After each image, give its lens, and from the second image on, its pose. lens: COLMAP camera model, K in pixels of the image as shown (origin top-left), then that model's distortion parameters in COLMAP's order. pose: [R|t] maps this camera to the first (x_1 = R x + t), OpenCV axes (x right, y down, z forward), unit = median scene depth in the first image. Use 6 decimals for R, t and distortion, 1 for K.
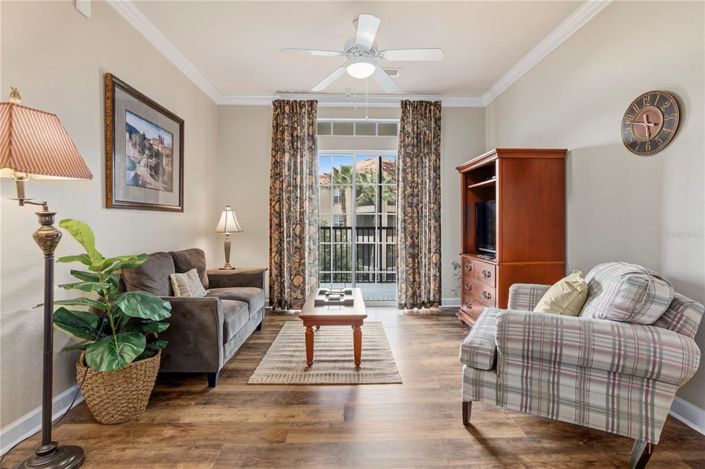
lens RADIAL K [[347.6, 0, 351.8], [0, 347.6, 206.7], [0, 0, 1]] dist [-0.059559, 0.035819]
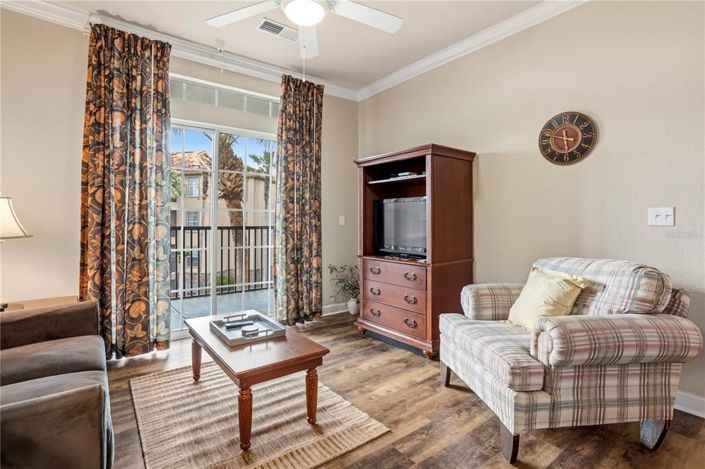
lens RADIAL K [[347.6, 0, 351.8], [0, 347.6, 206.7], [0, 0, 1]] dist [-0.059559, 0.035819]
pose [[0.805290, 0.027371, 0.592249, -0.211039], [-0.029000, 0.999557, -0.006763, 0.011495], [-0.592171, -0.011729, 0.805727, 0.239679]]
